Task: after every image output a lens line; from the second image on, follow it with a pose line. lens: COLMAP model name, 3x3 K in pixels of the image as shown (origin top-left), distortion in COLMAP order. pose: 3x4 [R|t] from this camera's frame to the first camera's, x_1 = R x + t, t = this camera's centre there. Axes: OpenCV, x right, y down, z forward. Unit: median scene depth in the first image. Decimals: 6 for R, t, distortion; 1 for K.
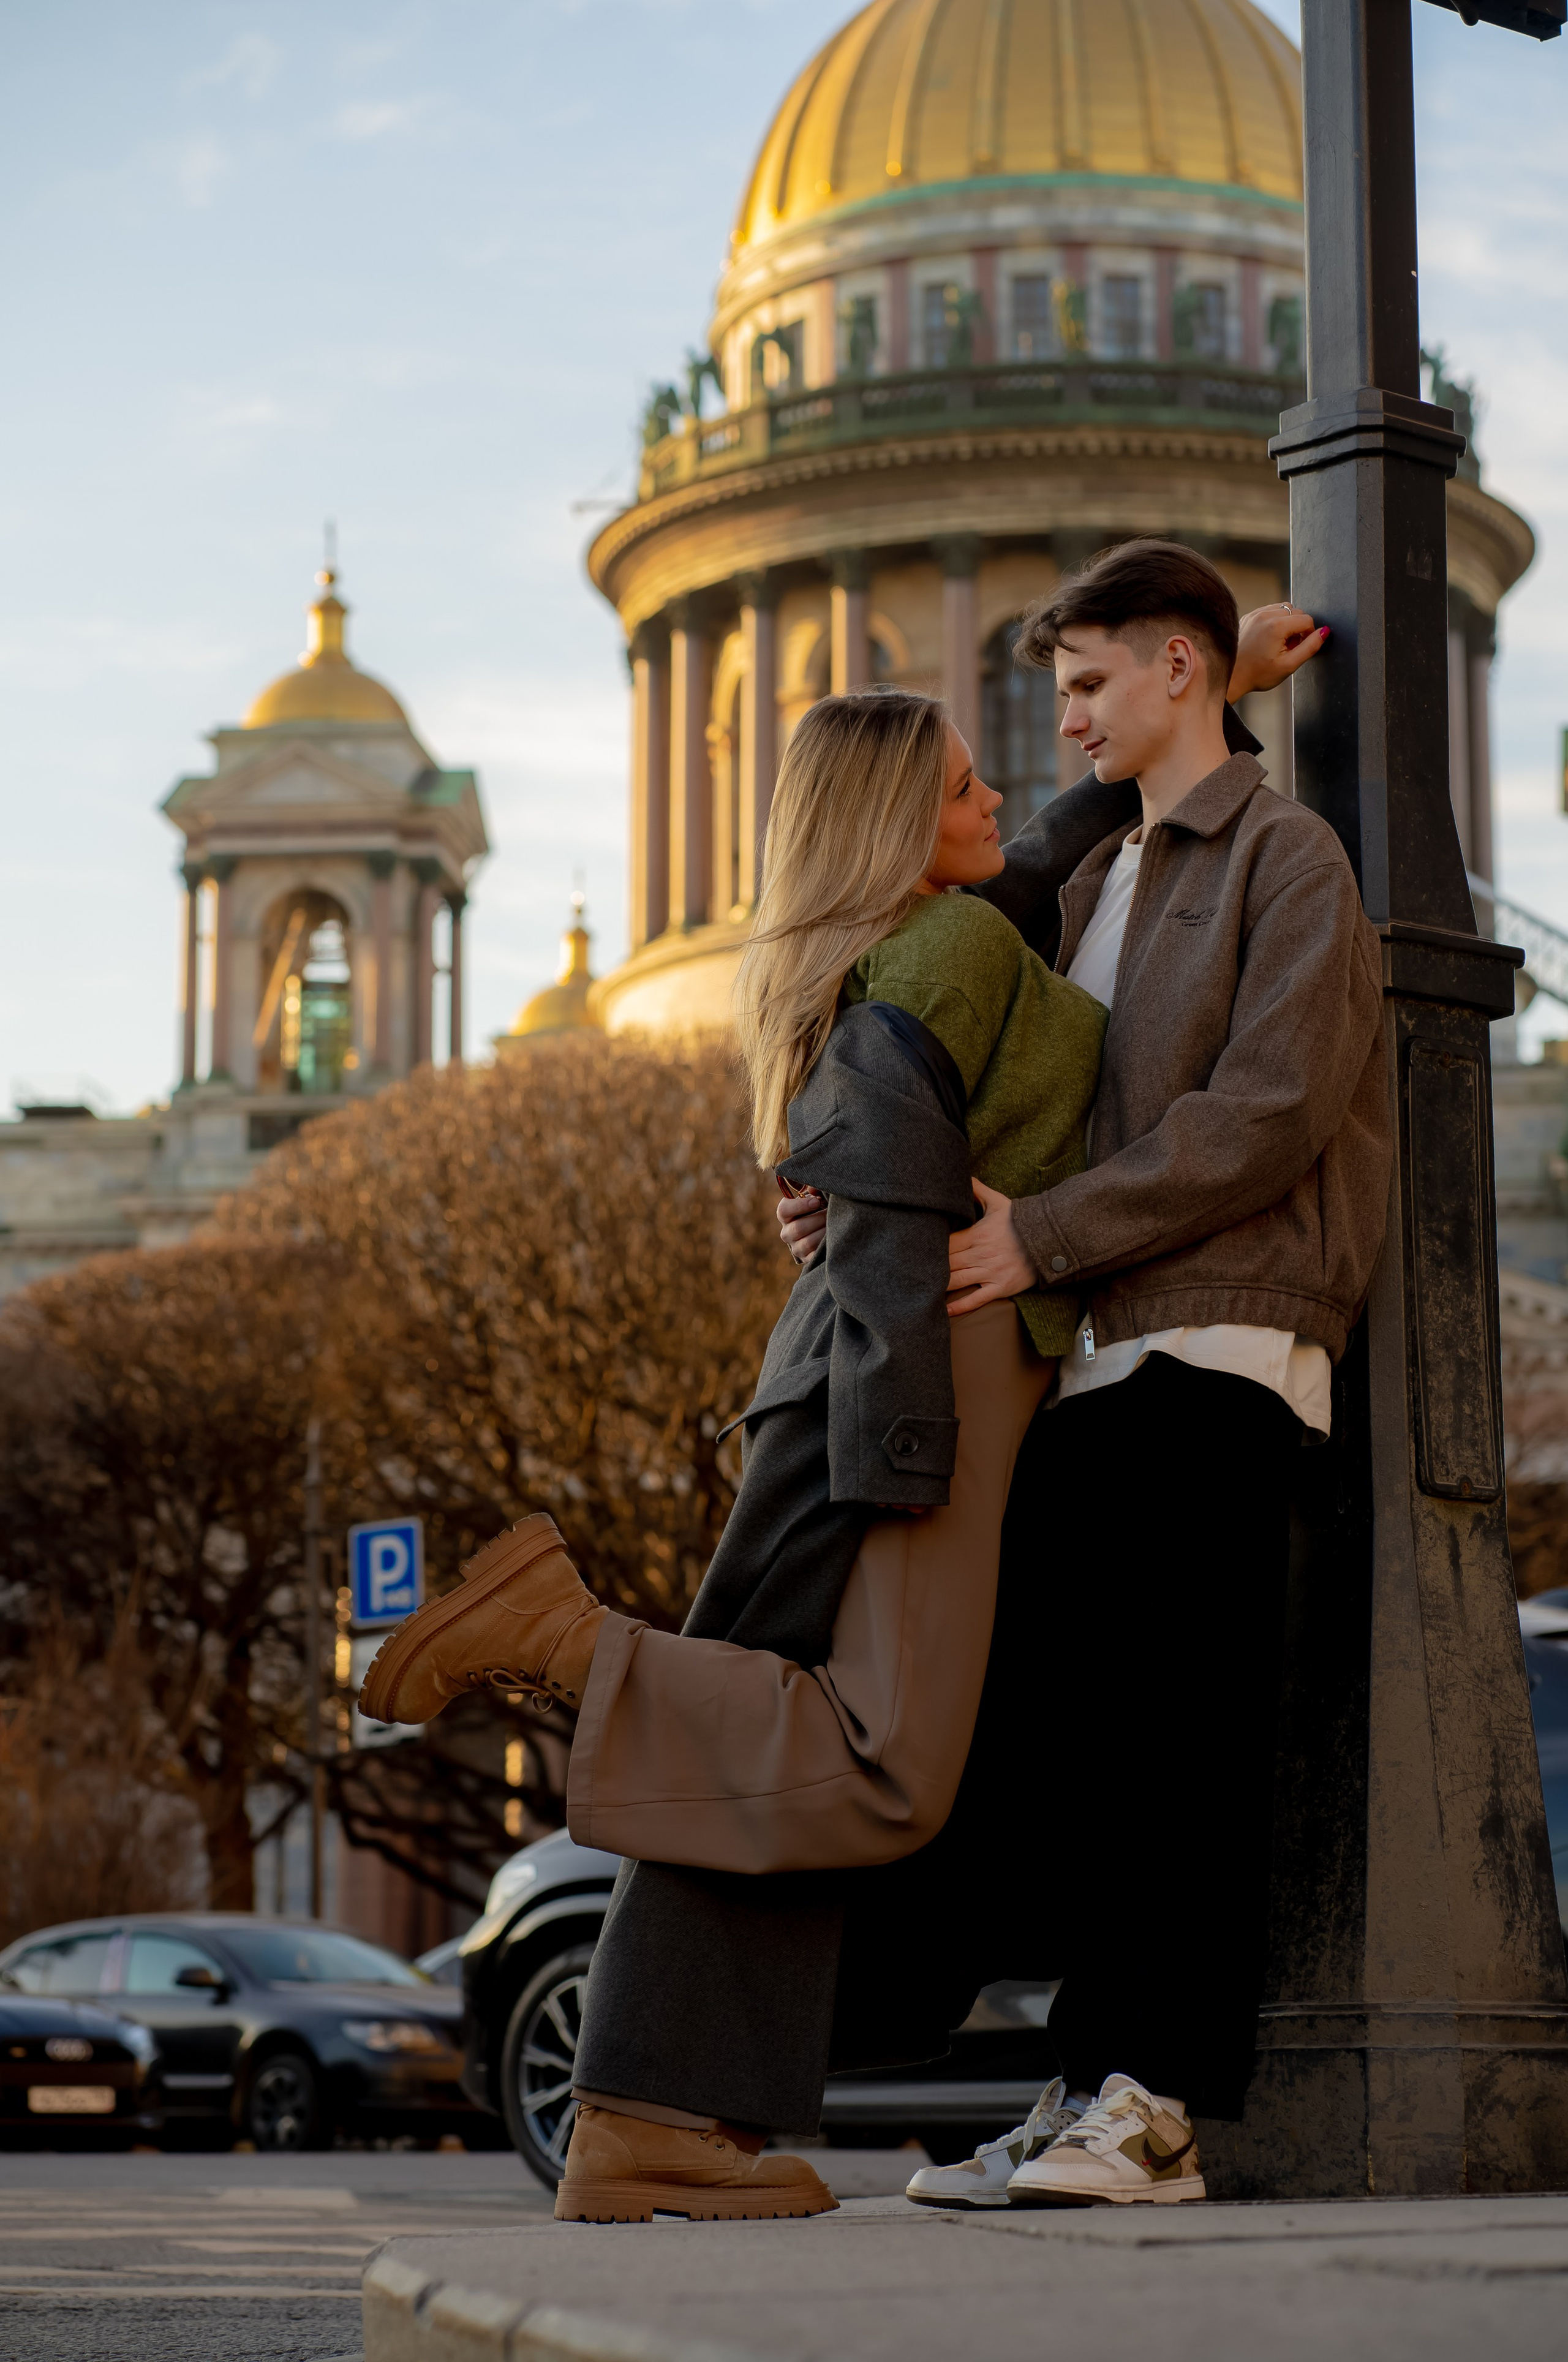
lens RADIAL K [[5591.8, 0, 784.0], [0, 5591.8, 1181.0], [0, 0, 1]] dist [0.106322, -0.791264]
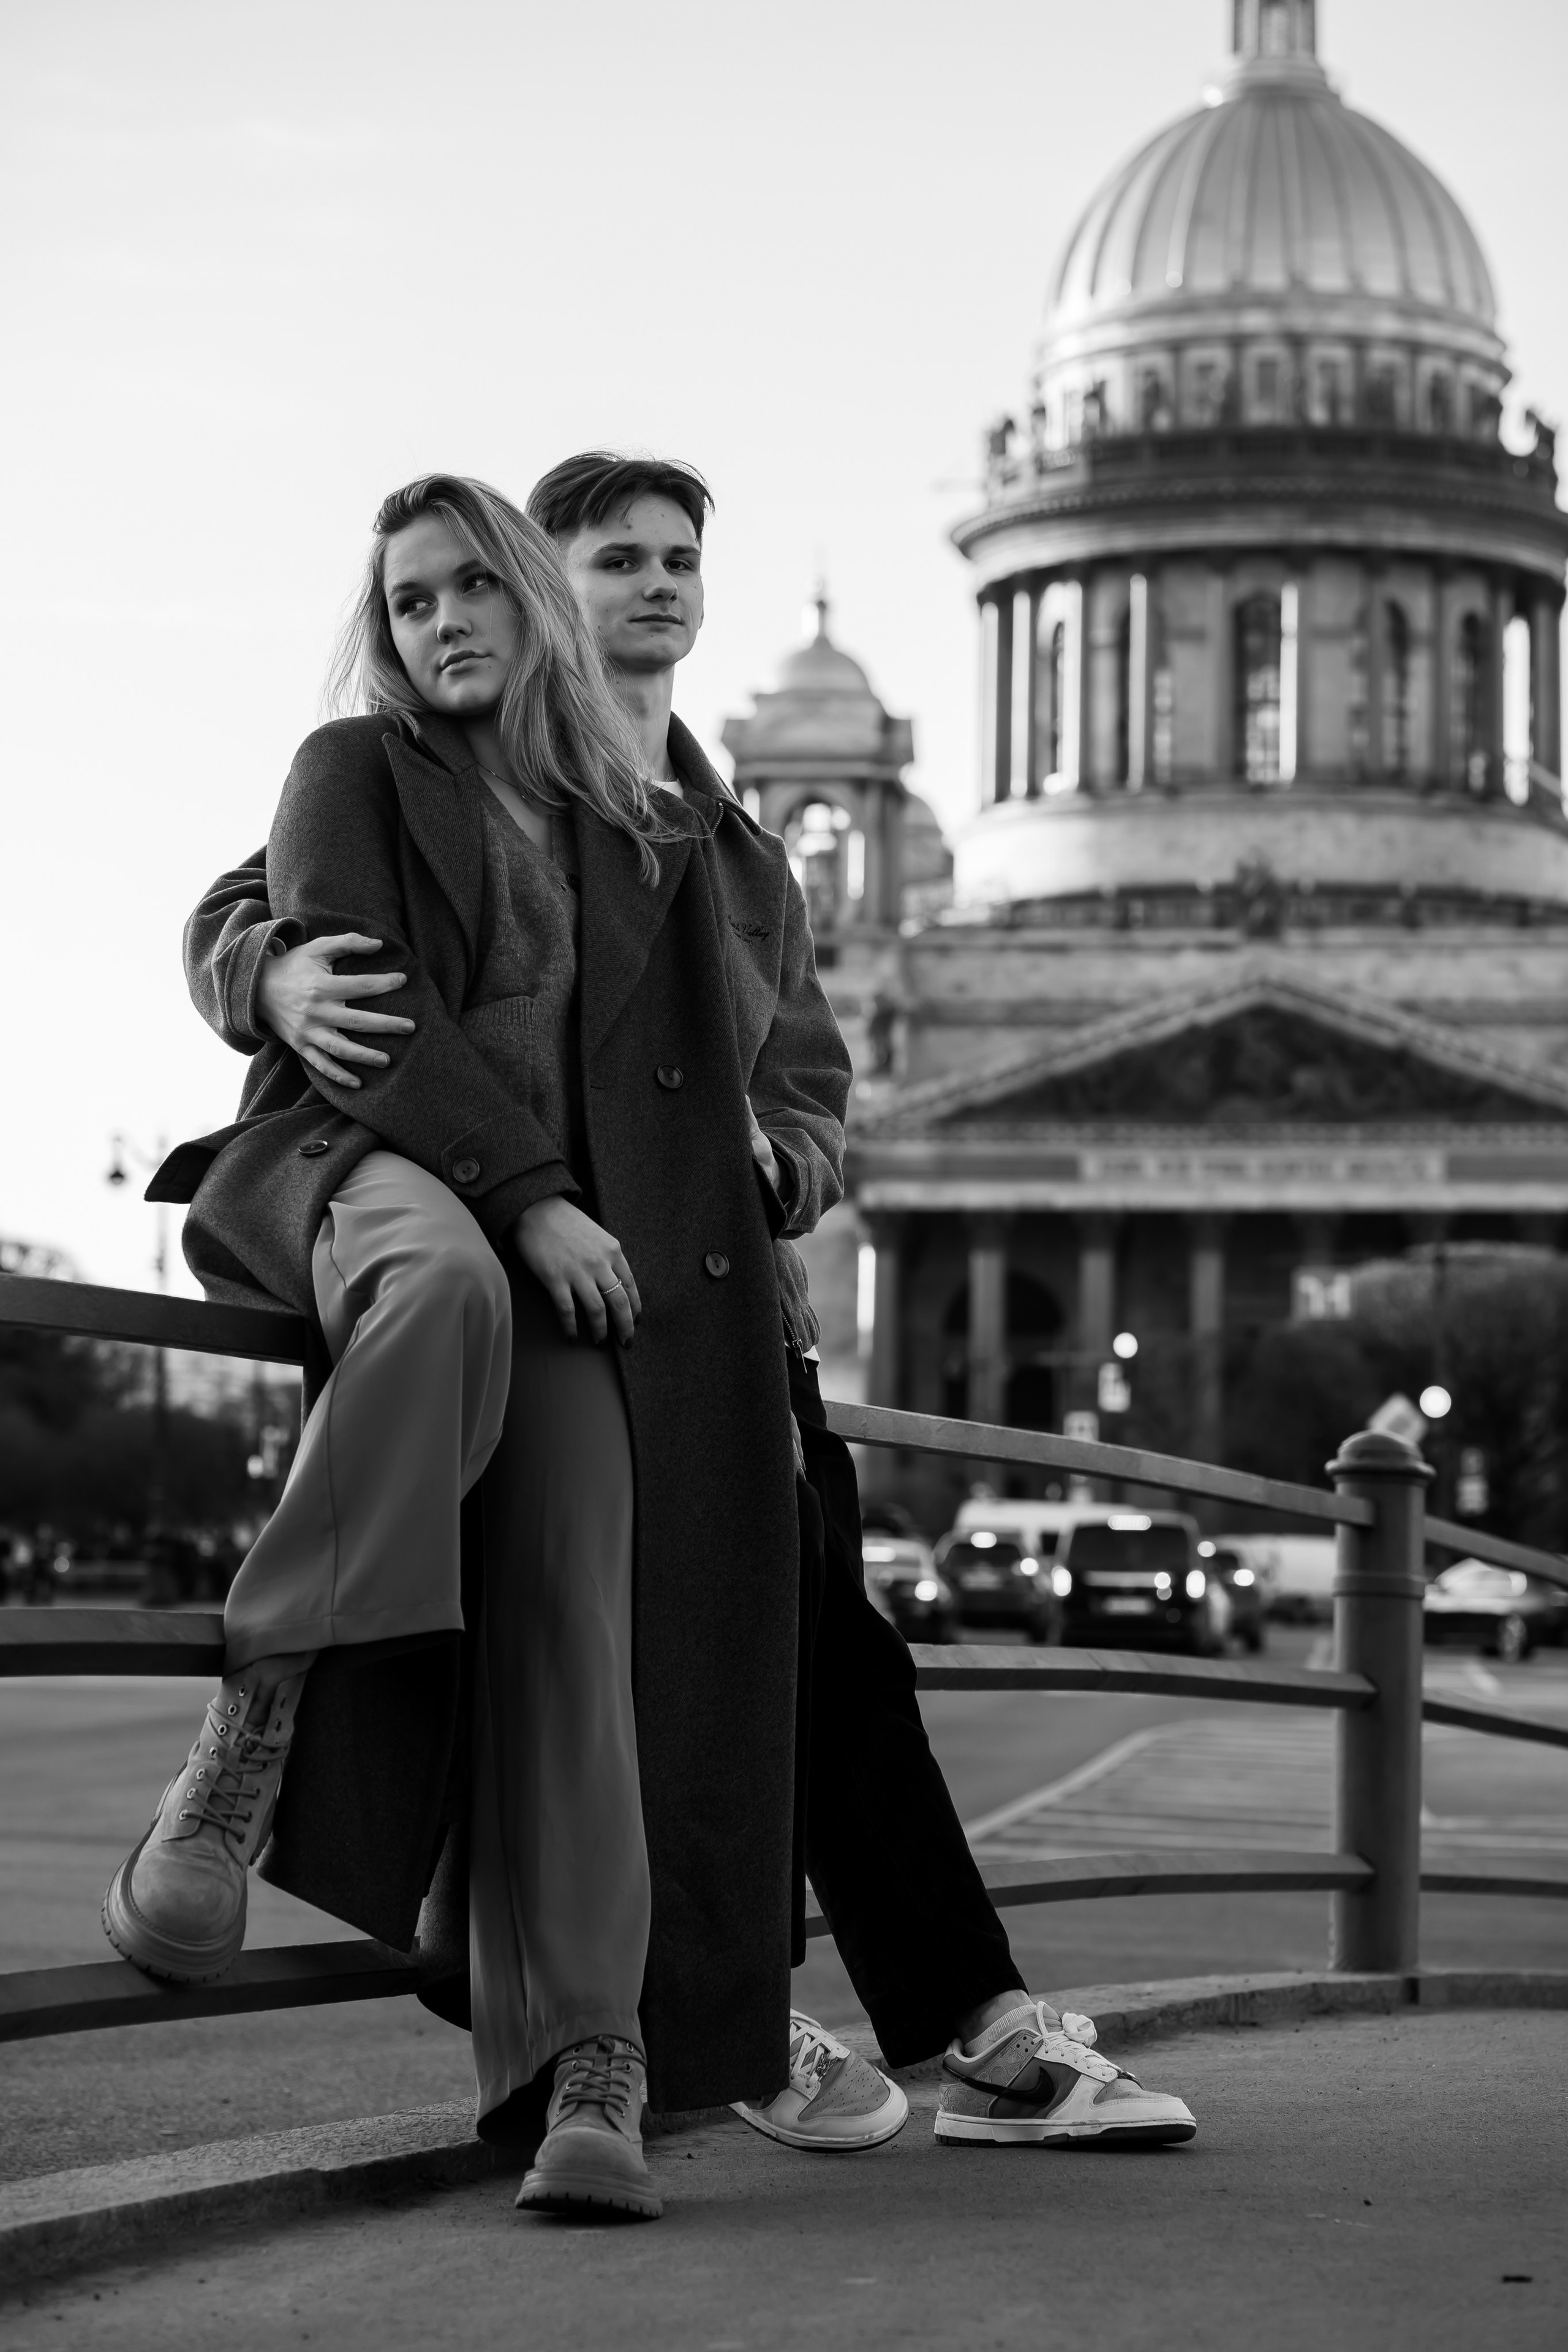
lens RADIAL K [[5568.3, 0, 784.0], [0, 5568.3, 1176.0], [0, 0, 1]] dist [0.106322, -0.791264]
pose [[0.999668, 0.013509, 0.021934, -0.113928], [-0.015562, 0.995233, 0.096279, -0.087326], [-0.020529, -0.096588, 0.995113, -0.490296]]
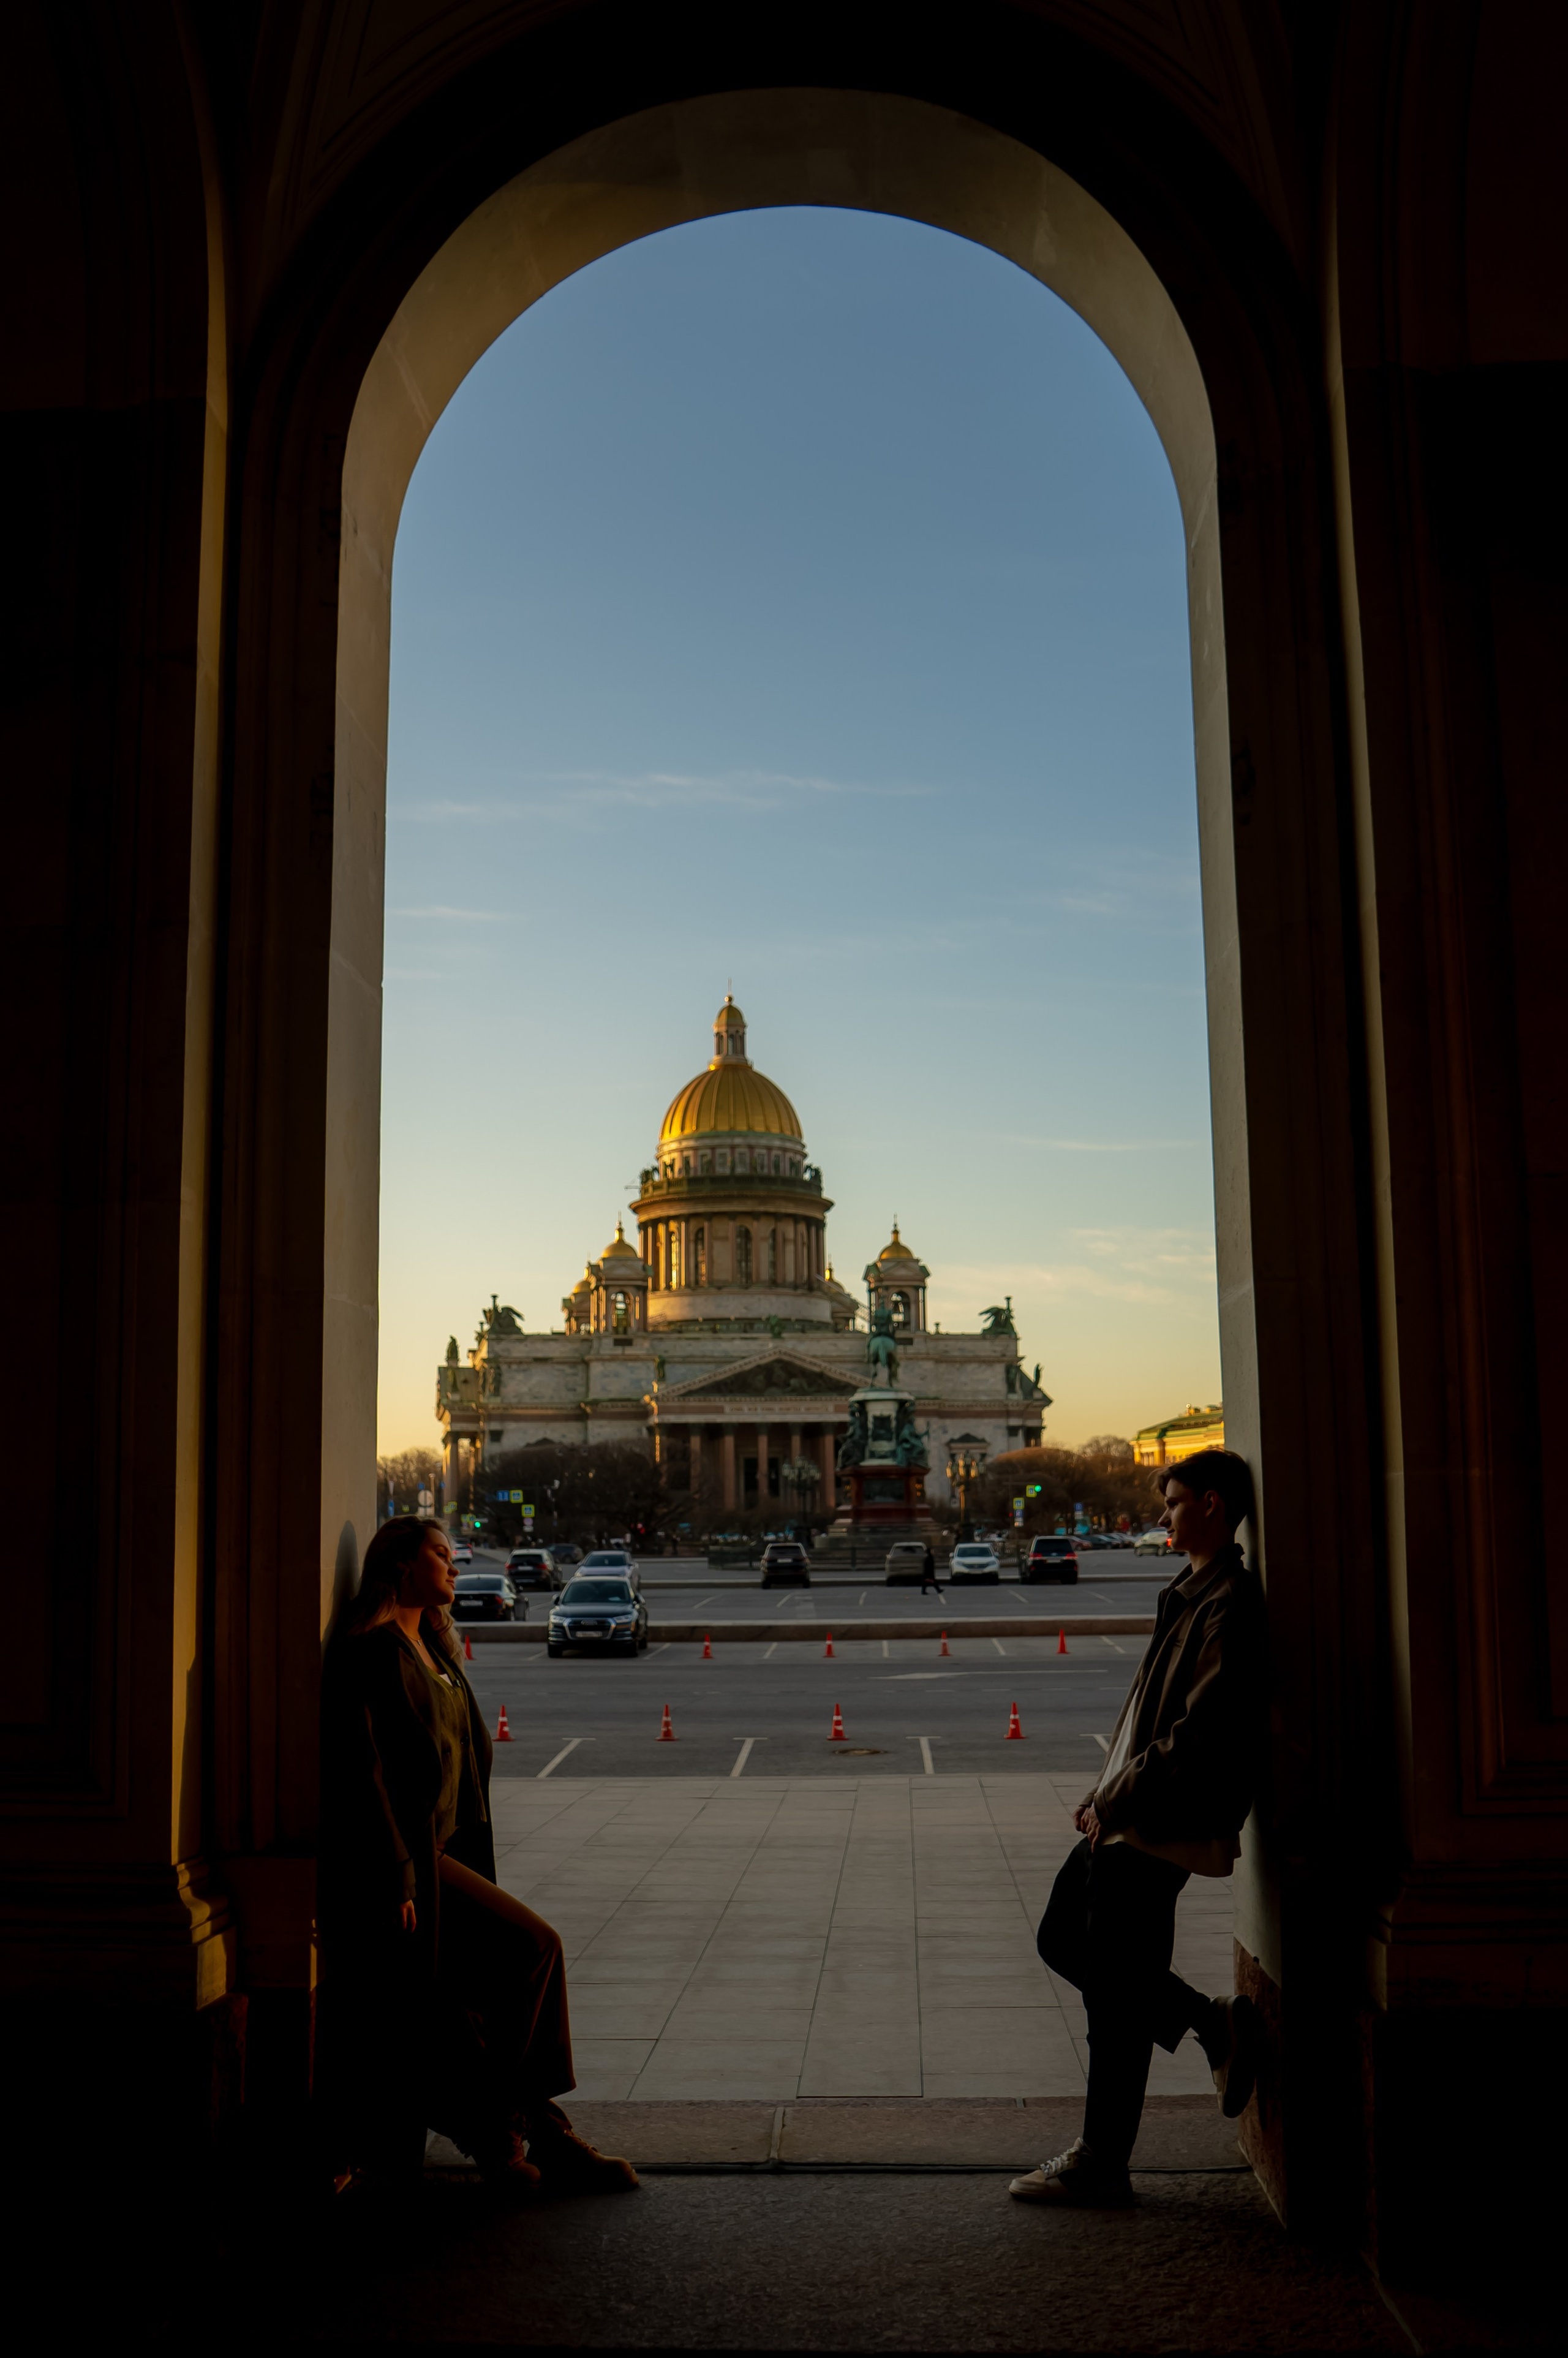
lens RADIAL K [[2287.7, 0, 784.0], [0, 2287.7, 1179.0], [0, 0, 1]] dist [0.003212, 0.000097]
pose [[0.956762, 0.031924, 0.289114, -0.484213], [-0.033892, 0.999424, 0.001801, -0.144878], [-0.288890, -0.011522, 0.957293, -0.871613]]
